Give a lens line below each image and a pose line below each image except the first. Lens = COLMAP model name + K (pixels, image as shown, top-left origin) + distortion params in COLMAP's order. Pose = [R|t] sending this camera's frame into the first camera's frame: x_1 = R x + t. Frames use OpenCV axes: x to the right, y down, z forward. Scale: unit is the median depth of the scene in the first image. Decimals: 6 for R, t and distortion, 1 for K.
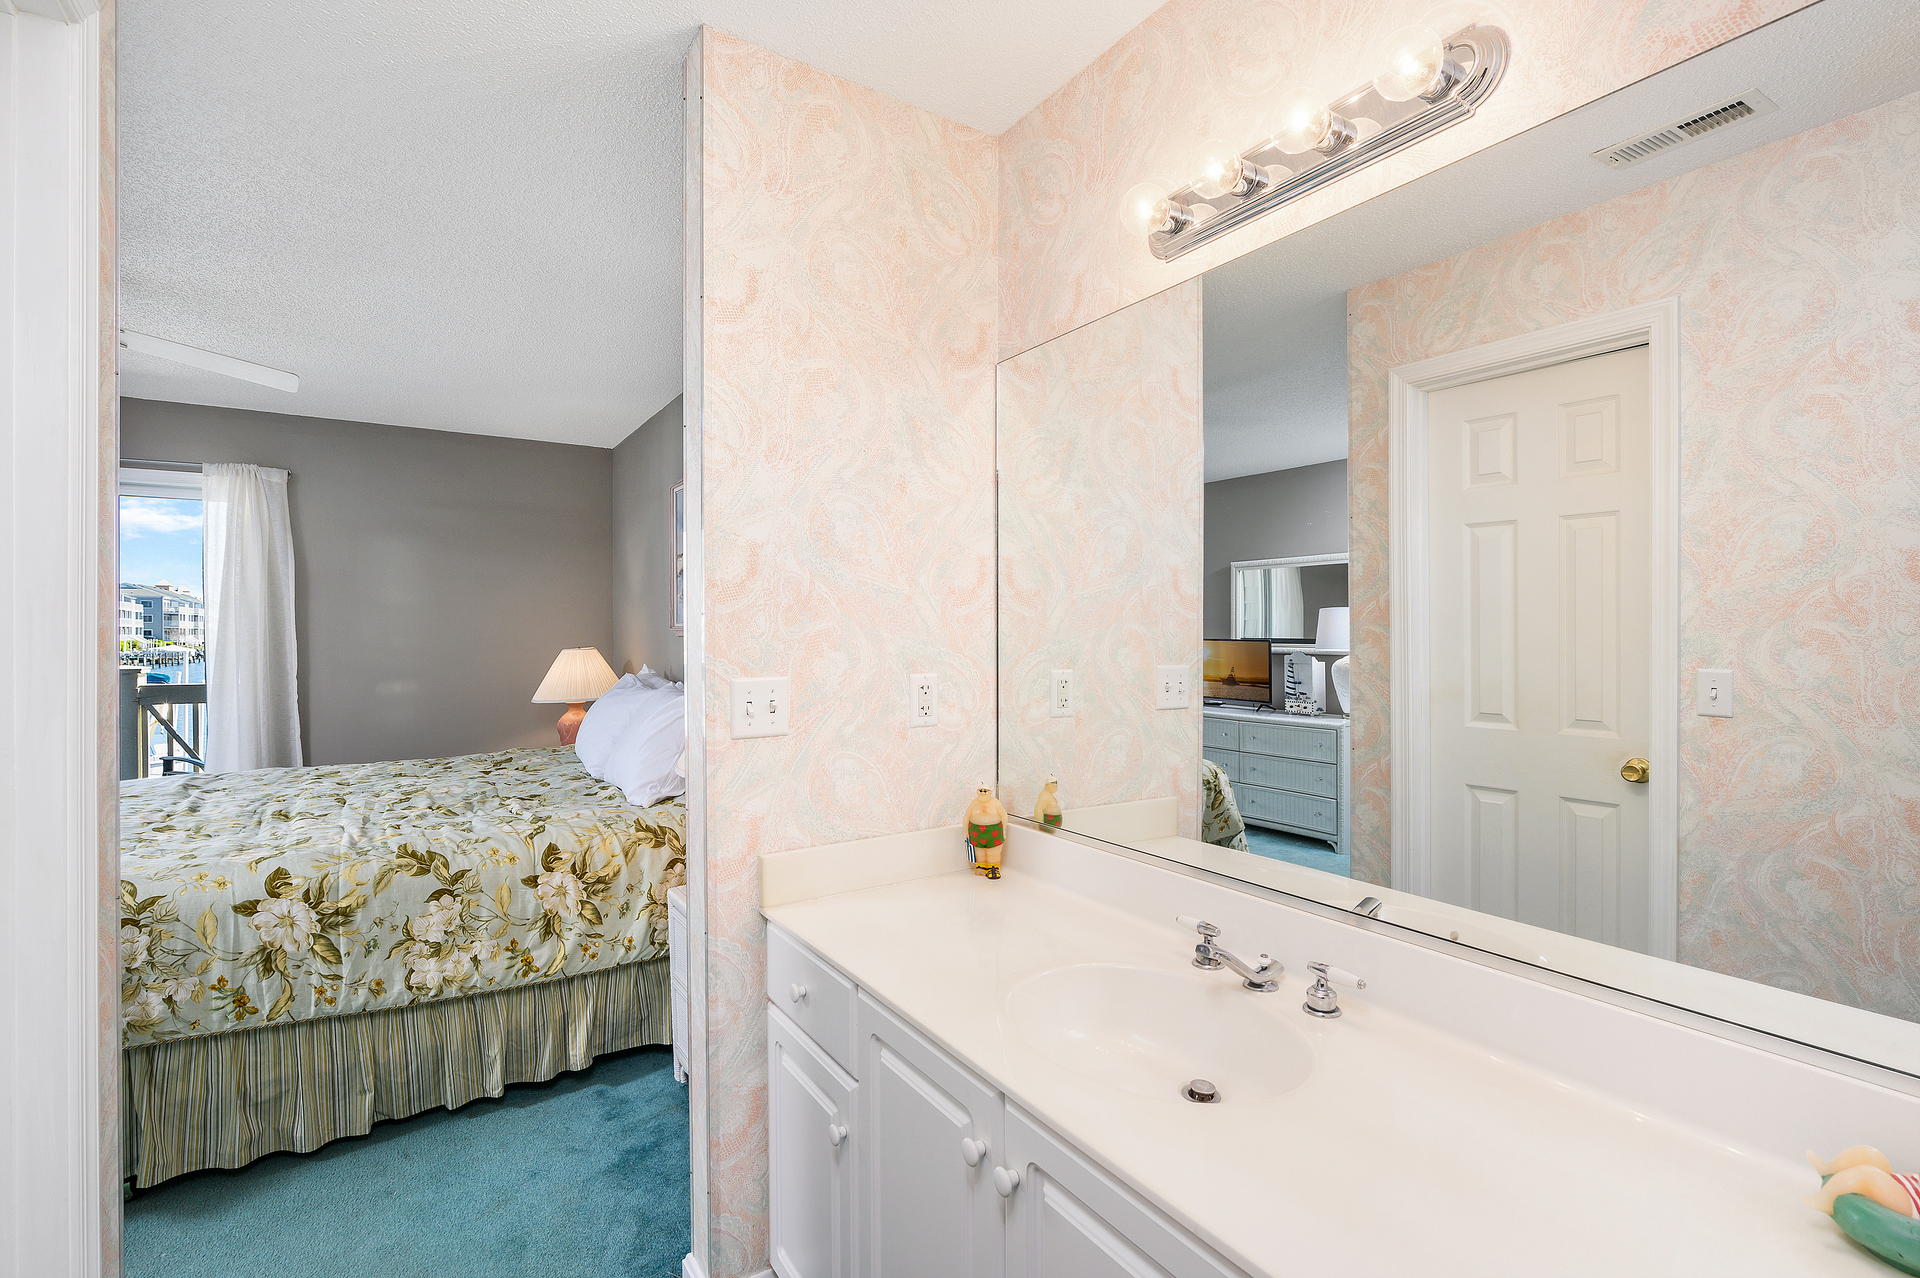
lens RADIAL K [[883.3, 0, 960.0], [0, 883.3, 639.0], [0, 0, 1]] dist [-0.001219, -0.000041]
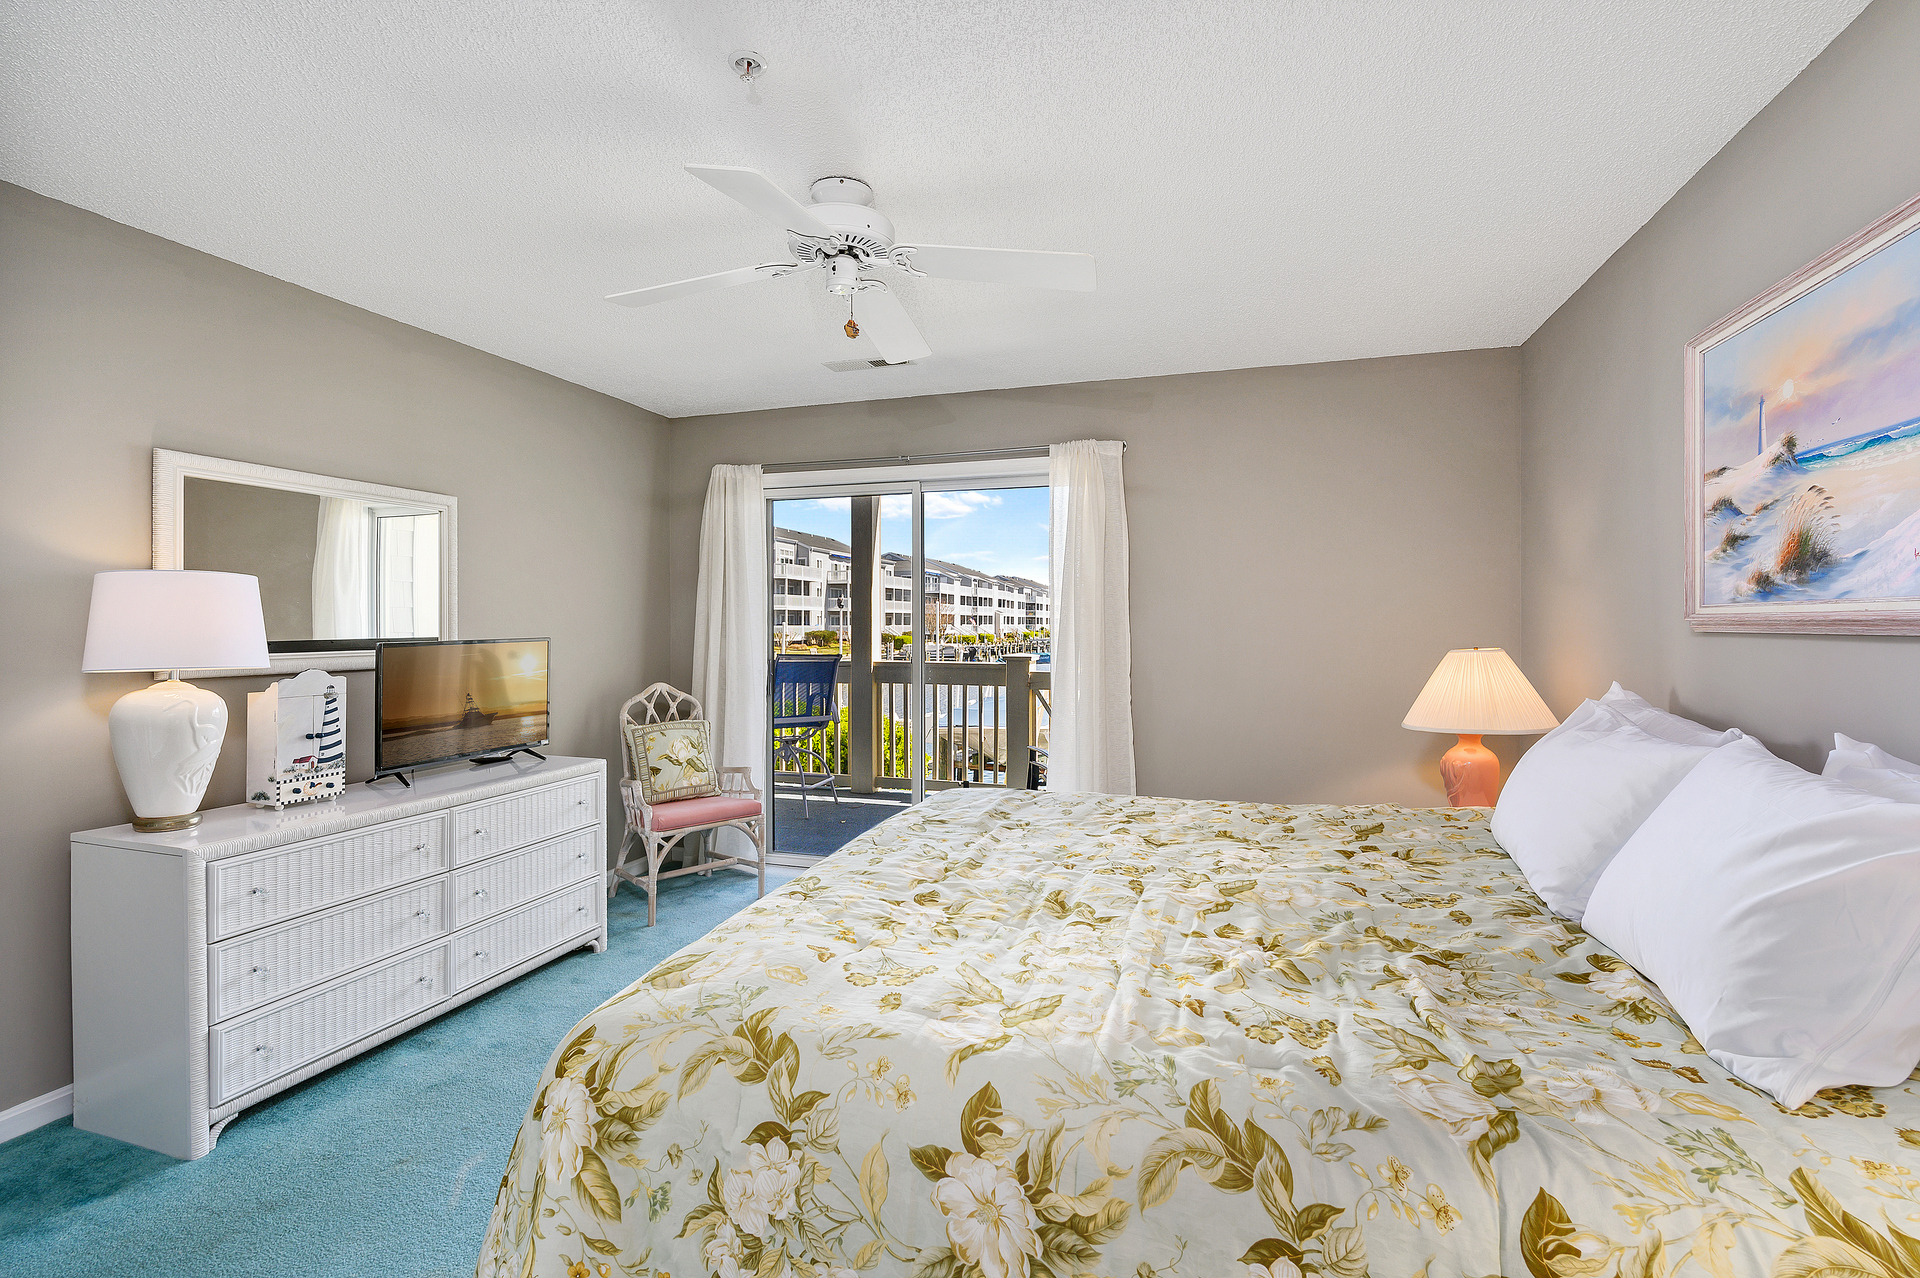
lens RADIAL K [[874.4, 0, 962.3], [0, 874.4, 623.9], [0, 0, 1]] dist [-0.002130, -0.000293]
pose [[0.635324, 0.000902, -0.772246, -0.363142], [-0.005418, 0.999980, -0.003288, -0.008040], [0.772227, 0.006273, 0.635316, 0.622006]]
